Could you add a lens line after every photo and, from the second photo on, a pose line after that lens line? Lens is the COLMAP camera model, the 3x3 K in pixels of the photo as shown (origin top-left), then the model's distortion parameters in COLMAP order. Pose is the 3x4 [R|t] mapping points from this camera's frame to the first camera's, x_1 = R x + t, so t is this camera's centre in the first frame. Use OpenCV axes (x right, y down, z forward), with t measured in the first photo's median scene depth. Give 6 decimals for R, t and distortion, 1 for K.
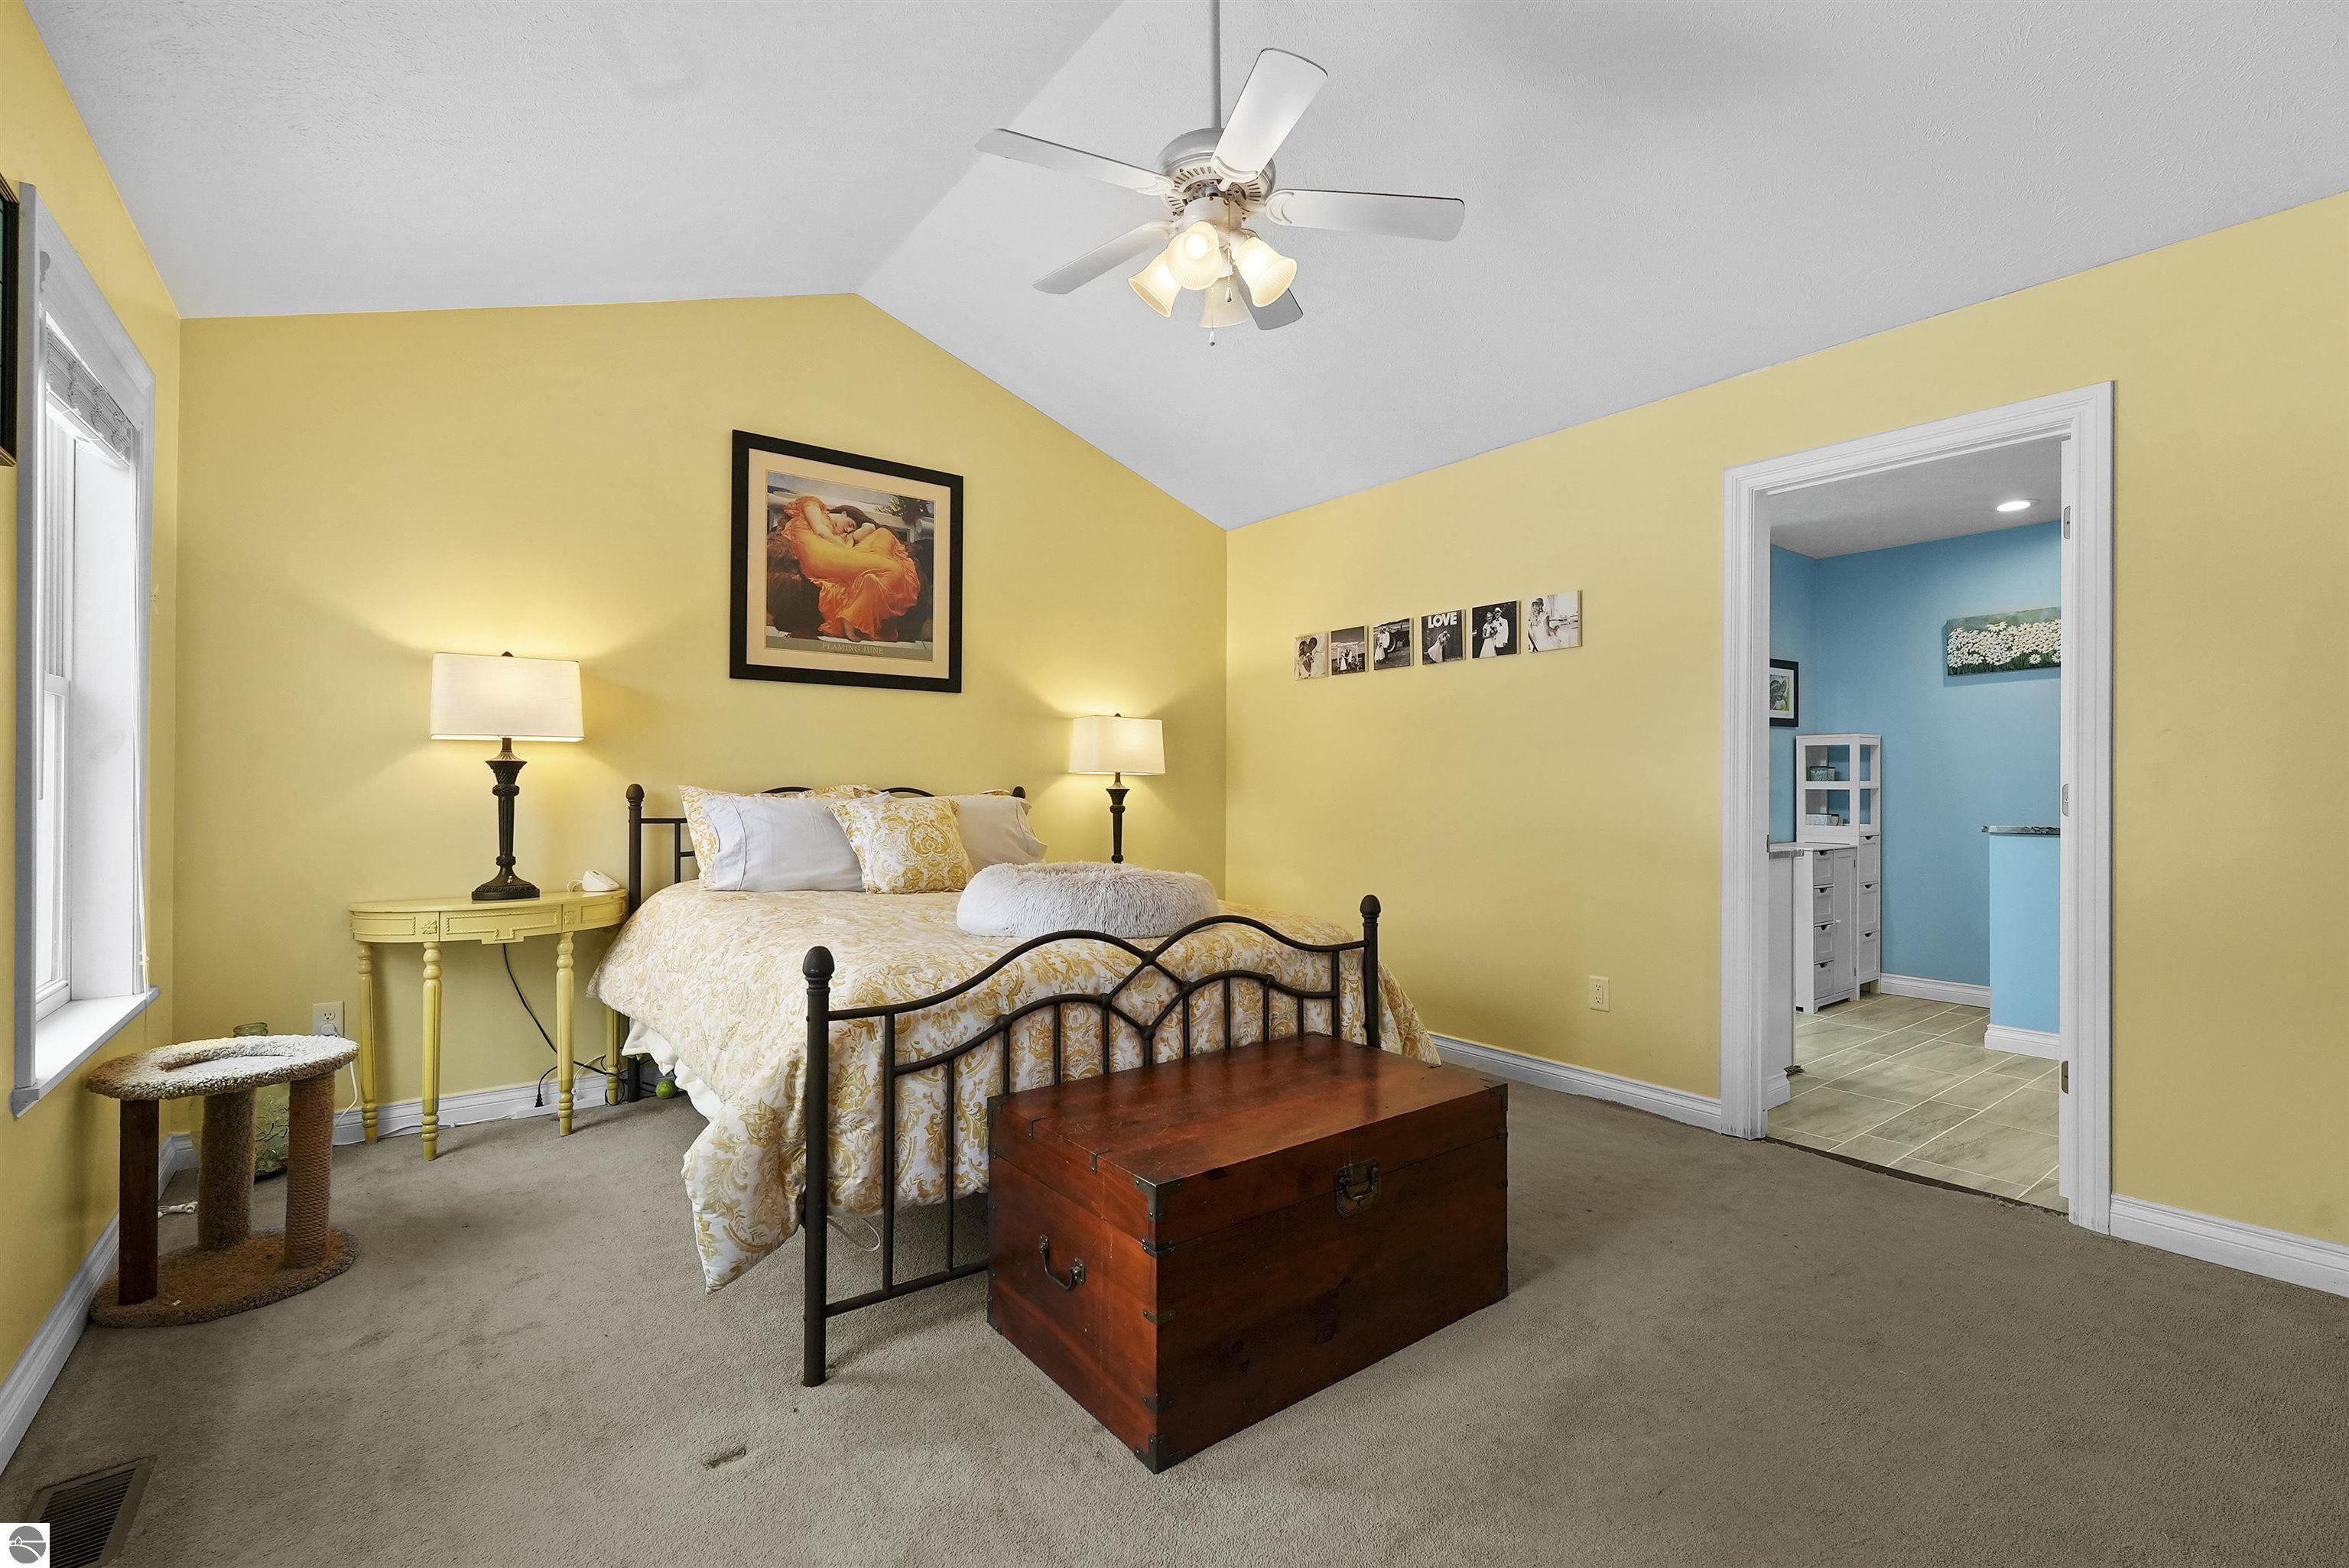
lens RADIAL K [[1032.6, 0, 1165.7], [0, 1032.6, 783.4], [0, 0, 1]] dist [0.002425, 0.000392]
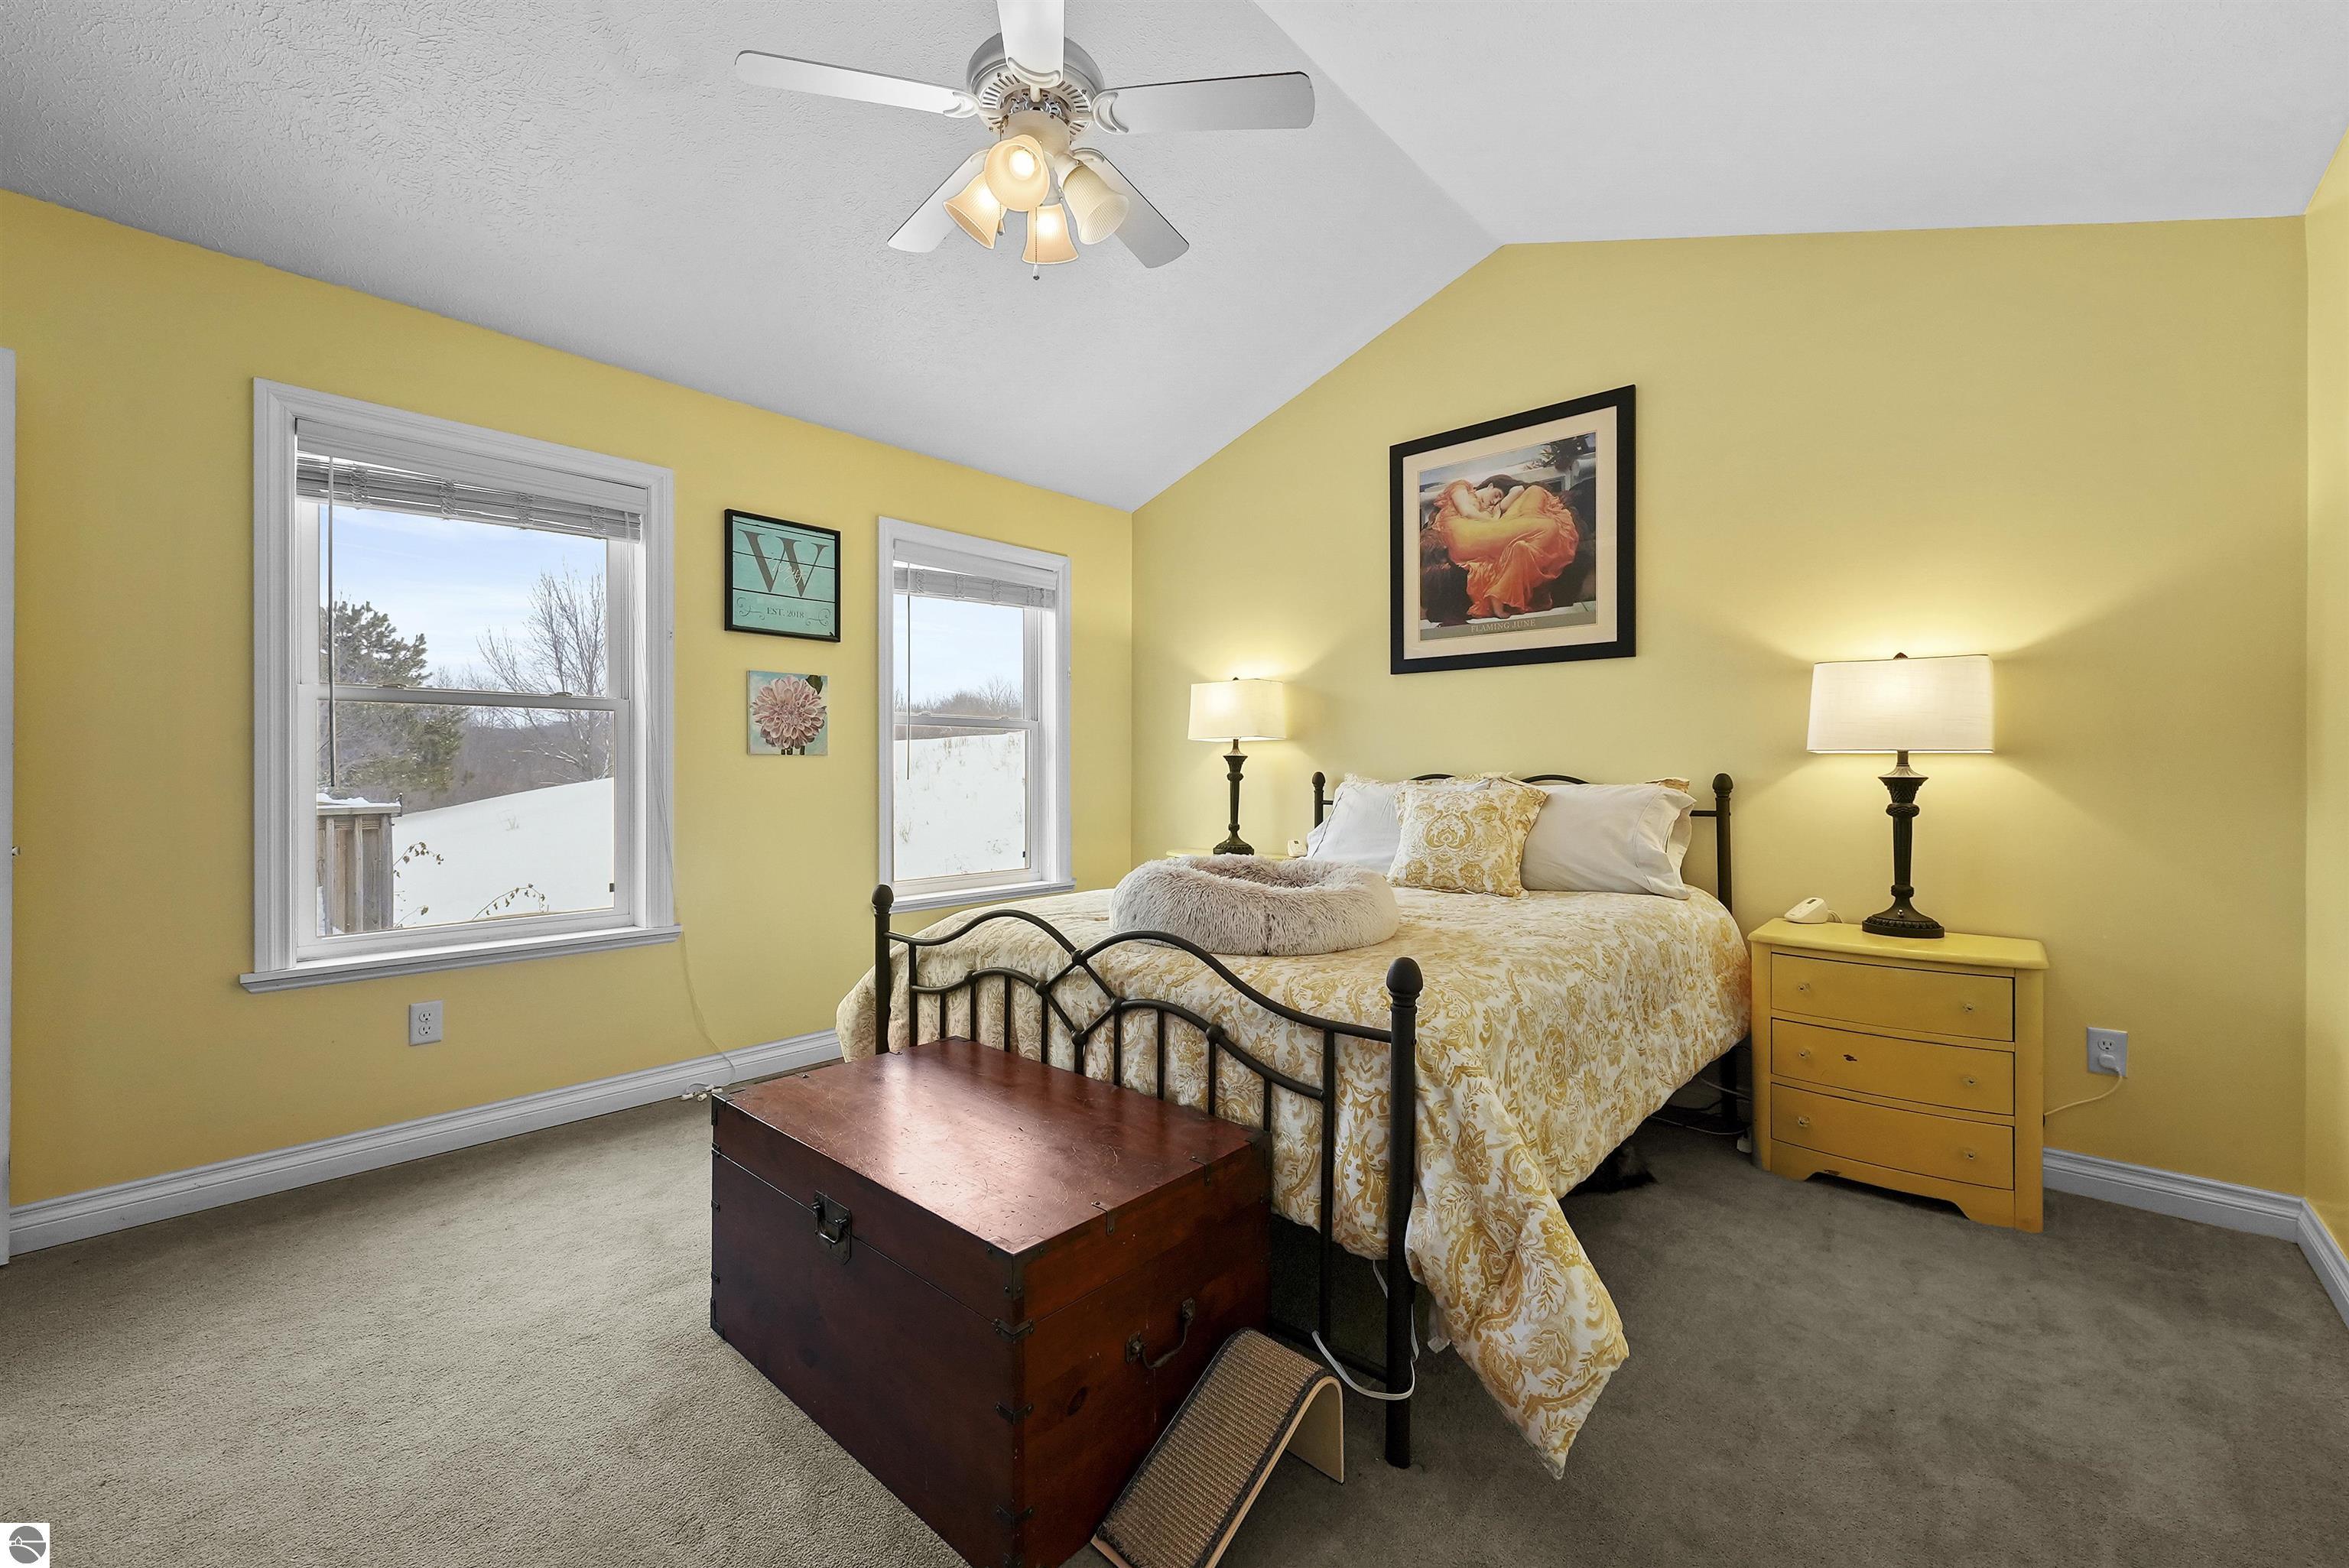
lens RADIAL K [[967.0, 0, 1171.7], [0, 967.0, 773.1], [0, 0, 1]] dist [0.004597, -0.000305]
pose [[0.182155, -0.001942, -0.983268, 0.536296], [0.002182, 0.999996, -0.001570, 0.003278], [0.983267, -0.001859, 0.182158, 0.581566]]
